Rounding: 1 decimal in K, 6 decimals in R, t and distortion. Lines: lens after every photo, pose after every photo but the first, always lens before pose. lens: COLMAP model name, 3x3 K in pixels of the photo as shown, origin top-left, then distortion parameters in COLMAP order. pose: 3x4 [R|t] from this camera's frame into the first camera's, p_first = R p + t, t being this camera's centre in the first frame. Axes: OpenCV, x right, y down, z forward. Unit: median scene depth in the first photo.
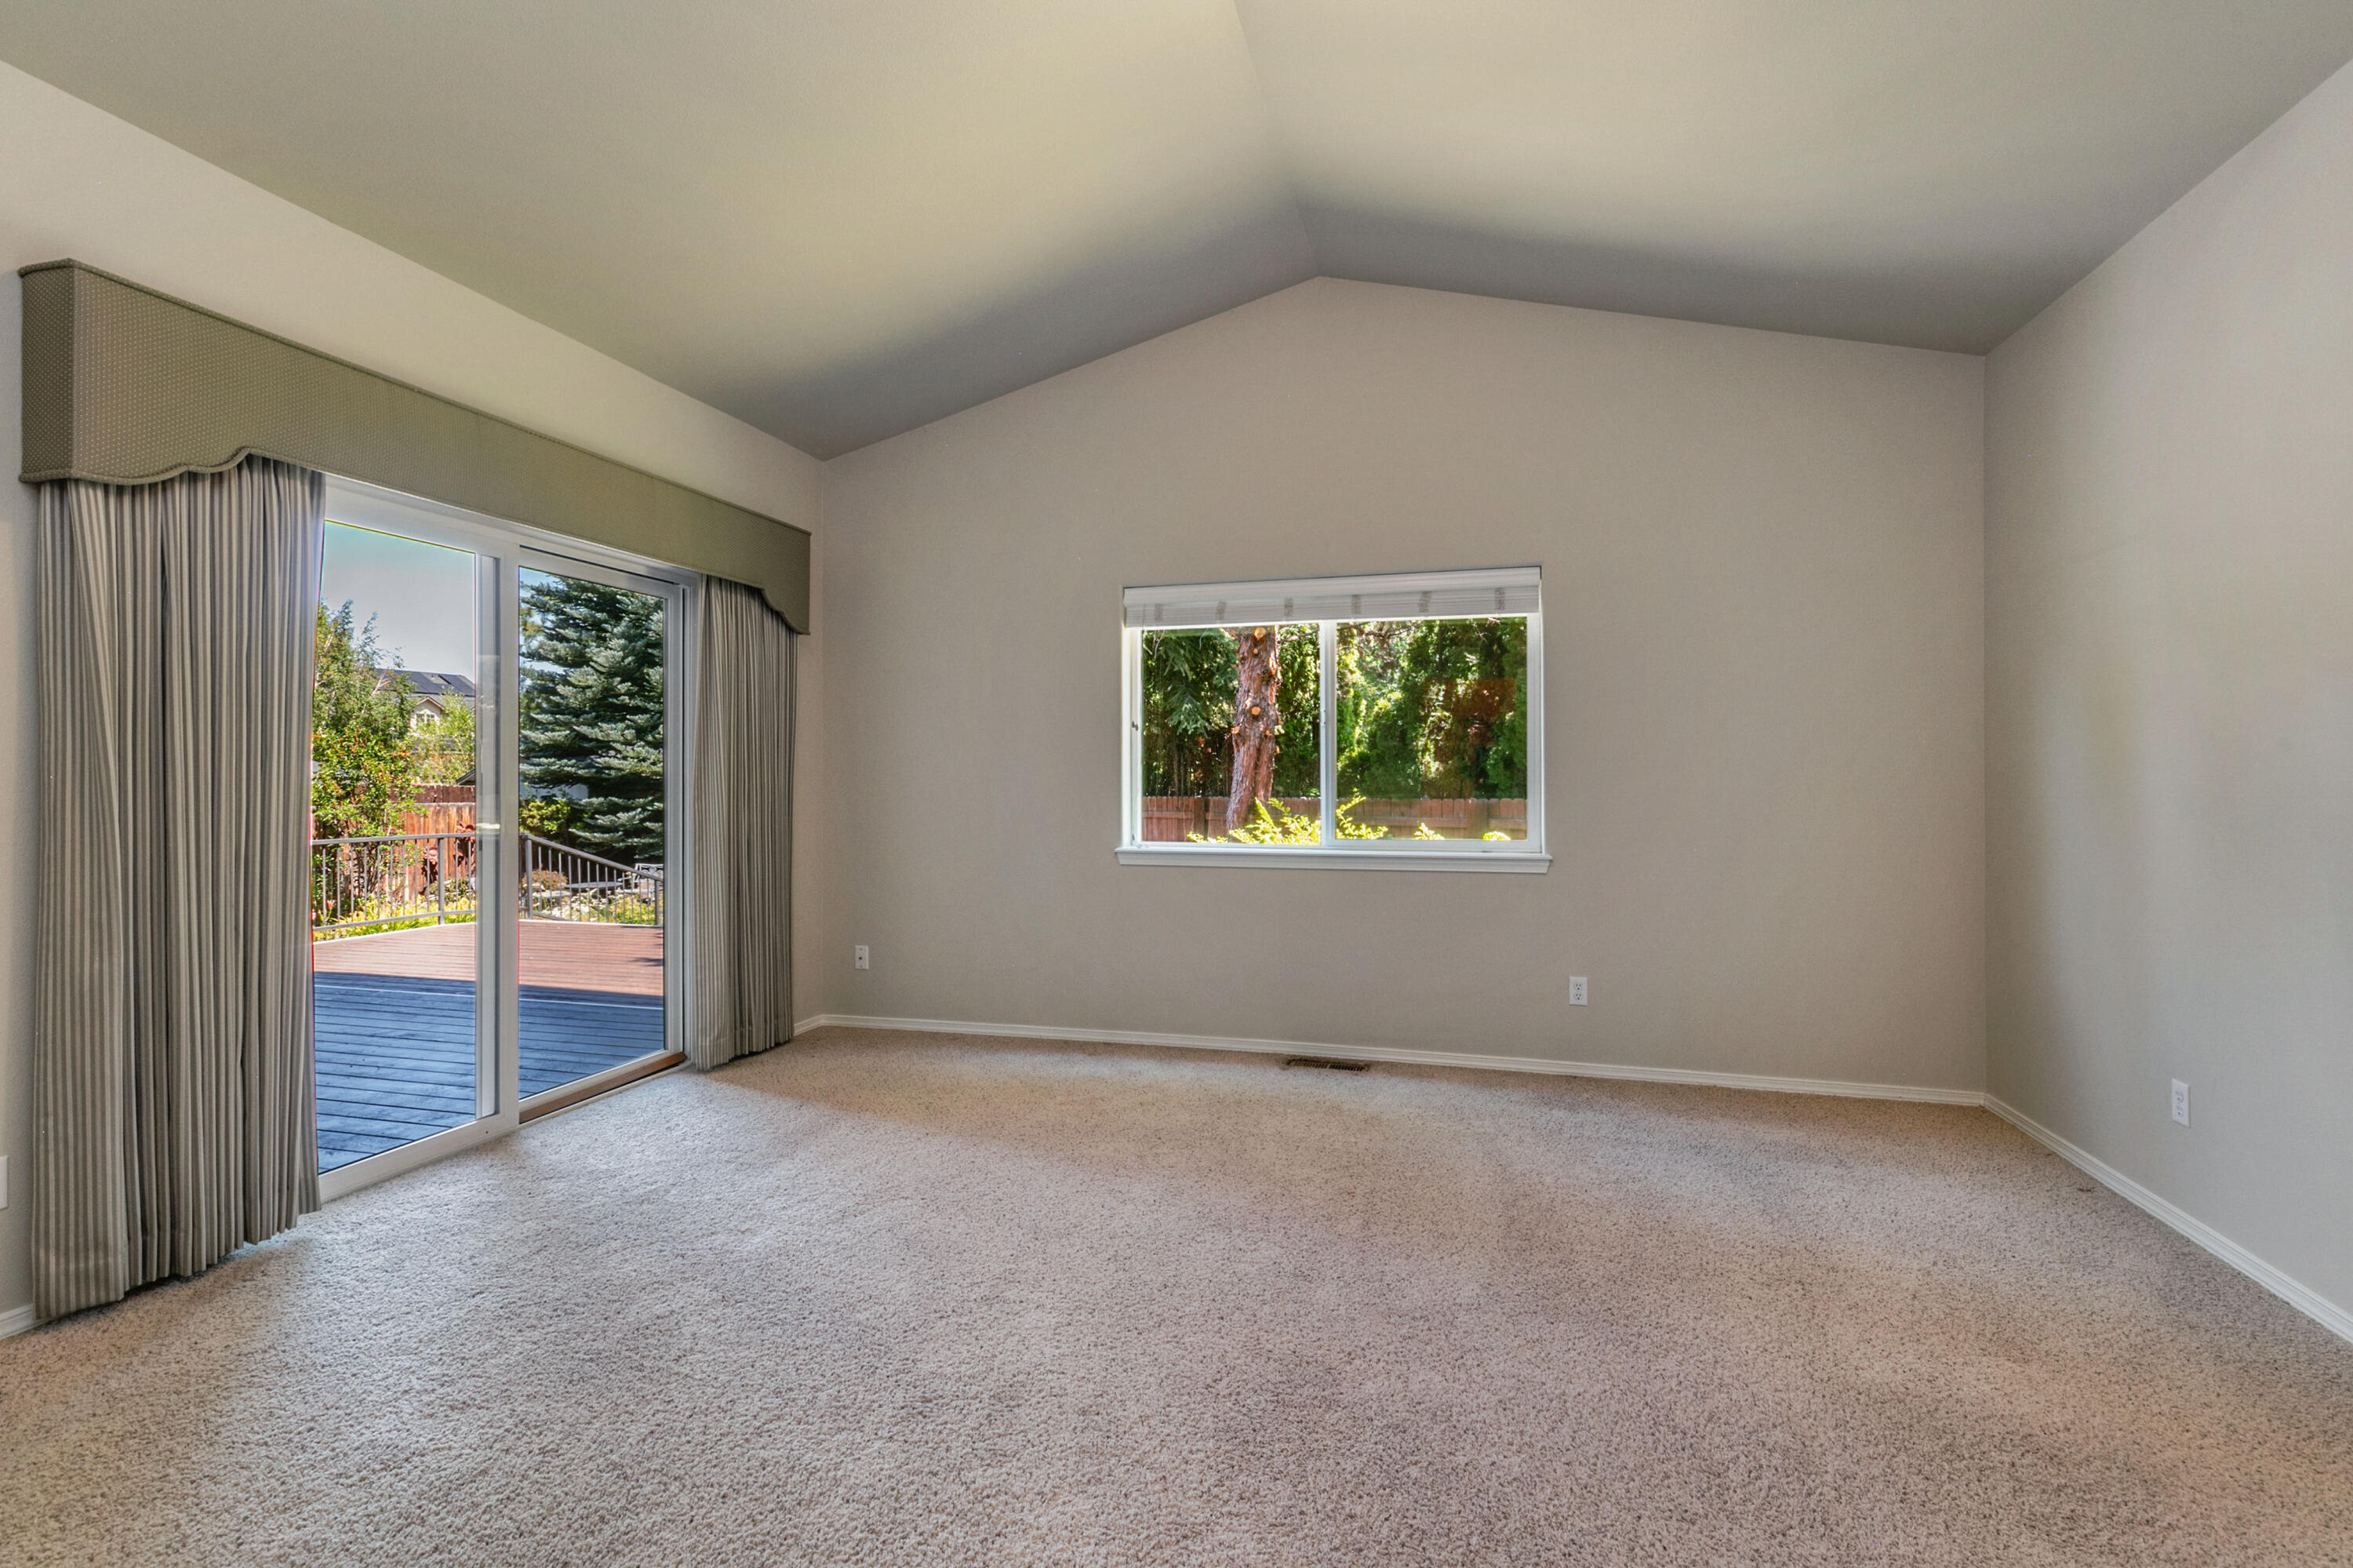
lens RADIAL K [[1068.1, 0, 1177.1], [0, 1068.1, 785.8], [0, 0, 1]] dist [0.007250, -0.000402]
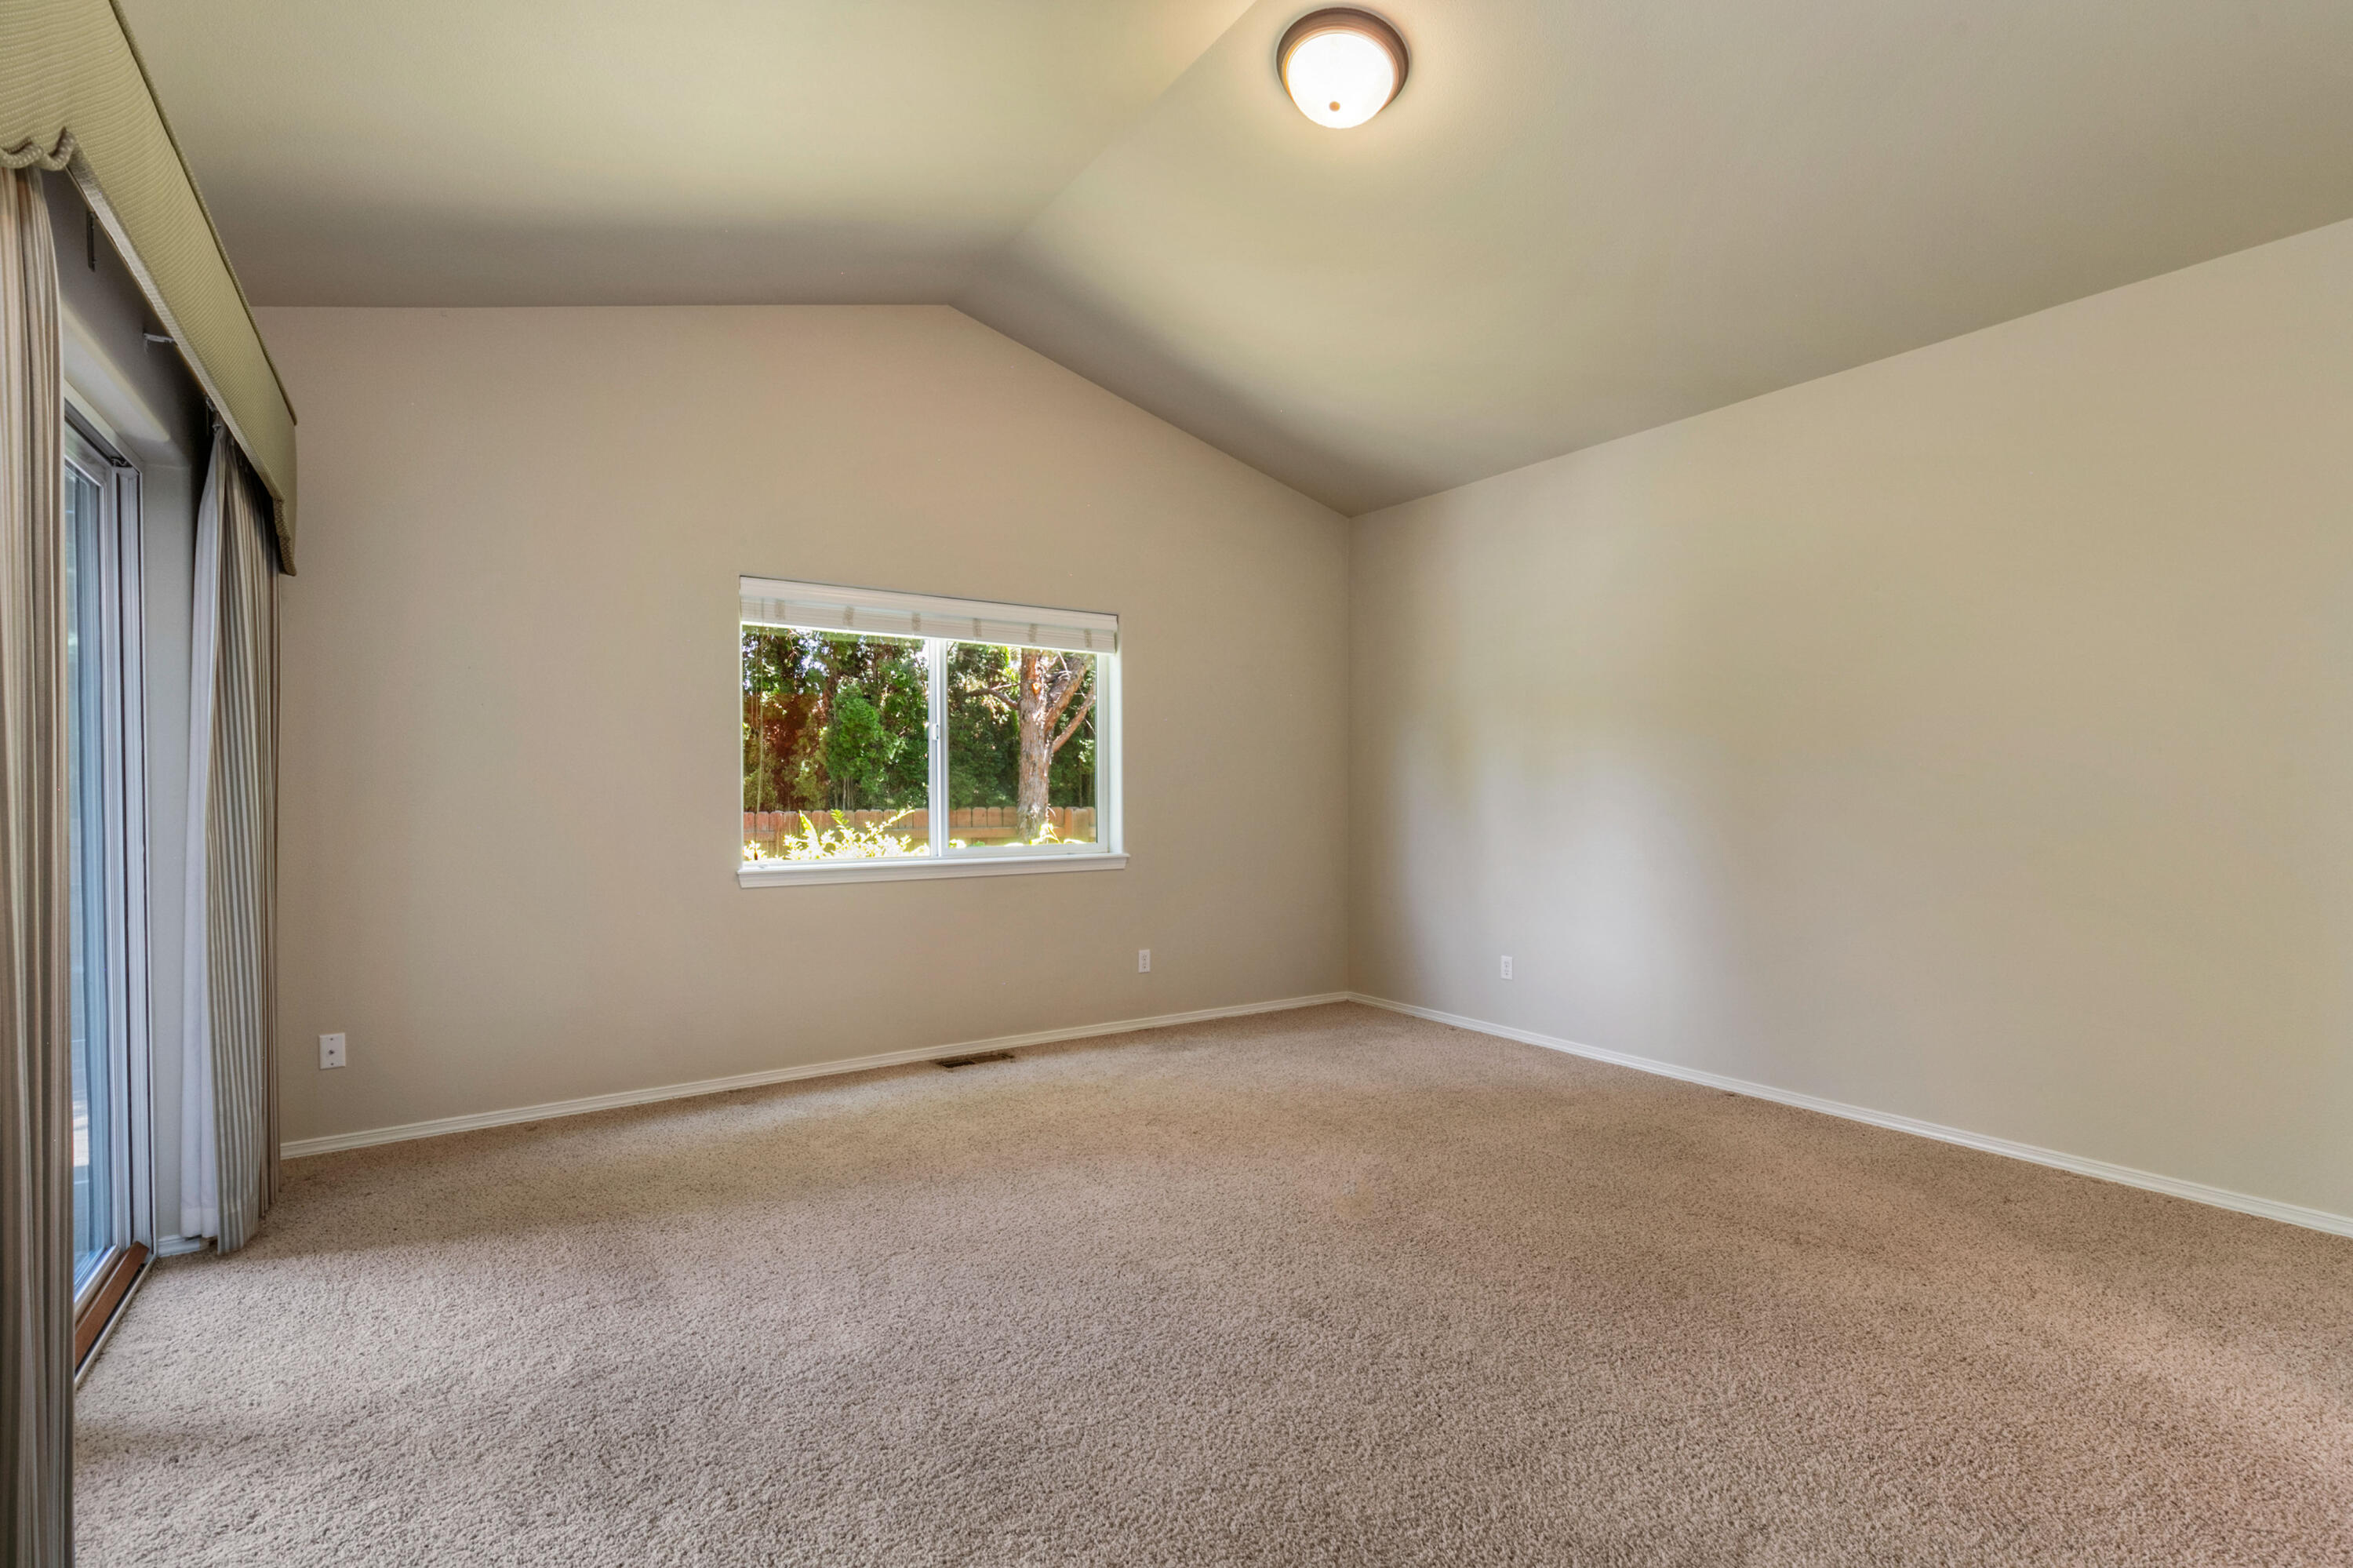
lens RADIAL K [[1113.9, 0, 1122.4], [0, 1113.9, 810.0], [0, 0, 1]] dist [0.004651, -0.000651]
pose [[0.647377, -0.014392, 0.762034, -0.621392], [0.004423, 0.999876, 0.015127, -0.004085], [-0.762157, -0.006422, 0.647360, 0.178055]]
